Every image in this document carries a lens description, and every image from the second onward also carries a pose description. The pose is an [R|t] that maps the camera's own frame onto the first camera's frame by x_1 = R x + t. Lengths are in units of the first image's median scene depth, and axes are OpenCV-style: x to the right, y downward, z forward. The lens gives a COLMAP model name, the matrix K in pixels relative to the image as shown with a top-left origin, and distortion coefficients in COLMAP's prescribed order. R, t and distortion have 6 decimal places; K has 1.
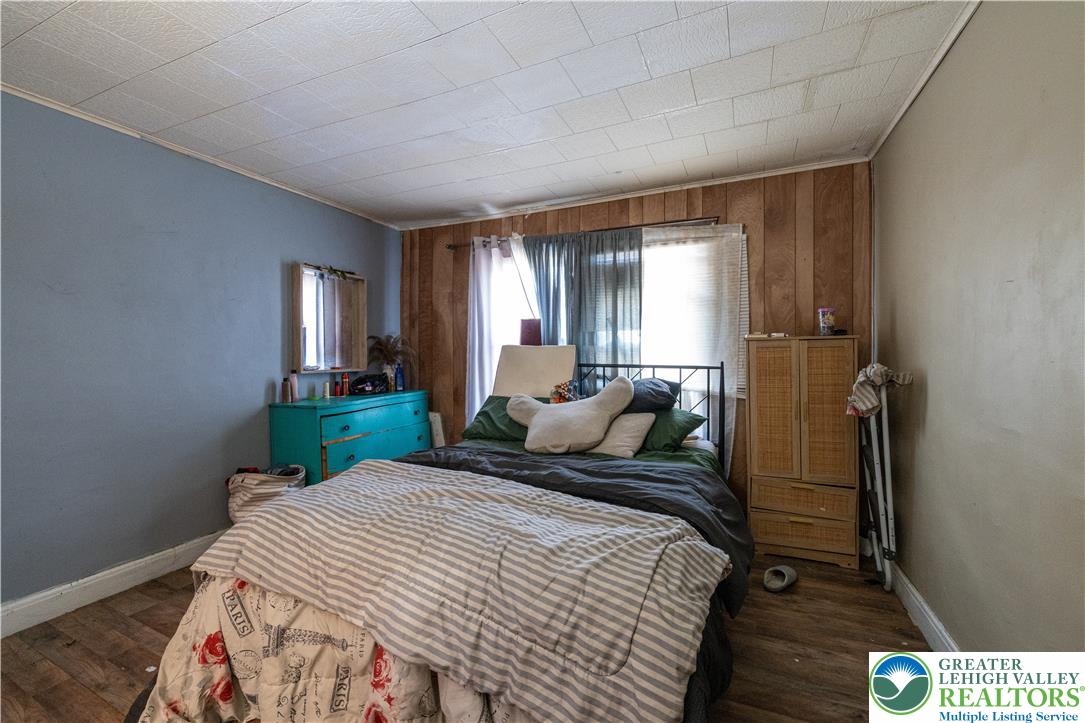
lens RADIAL K [[452.7, 0, 542.6], [0, 452.7, 359.3], [0, 0, 1]] dist [-0.000406, 0.000483]
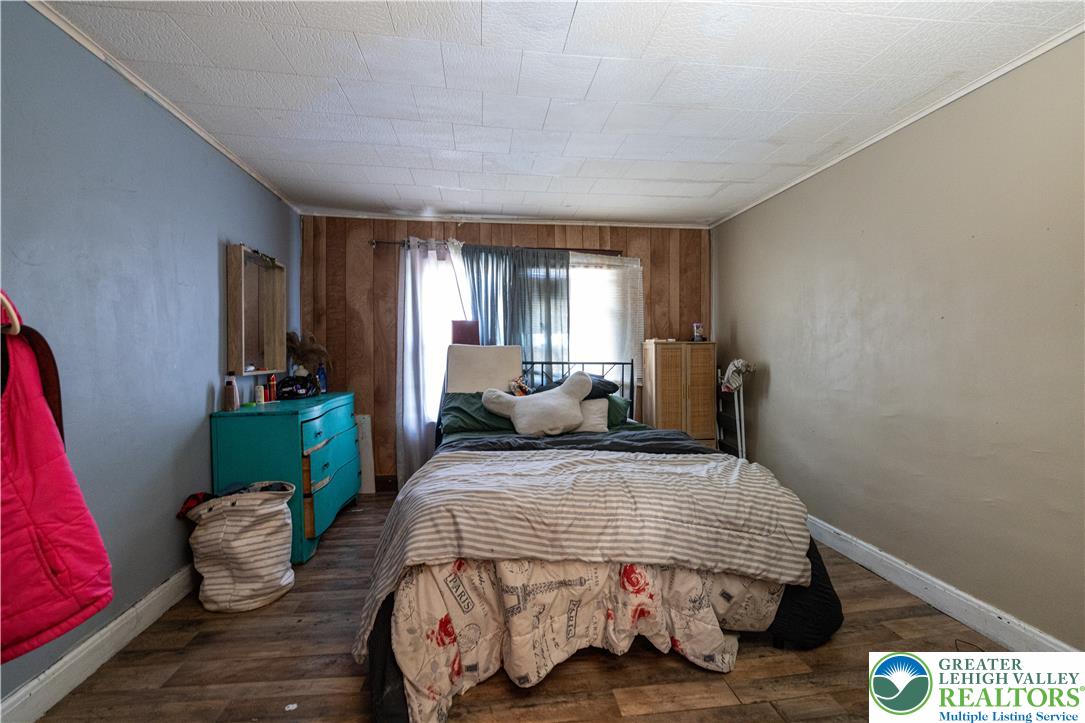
lens RADIAL K [[452.7, 0, 538.4], [0, 452.7, 359.9], [0, 0, 1]] dist [-0.000406, 0.000483]
pose [[0.847669, -0.005819, 0.530494, -0.532972], [0.005525, 0.999982, 0.002142, 0.003470], [-0.530497, 0.001115, 0.847686, -0.004234]]
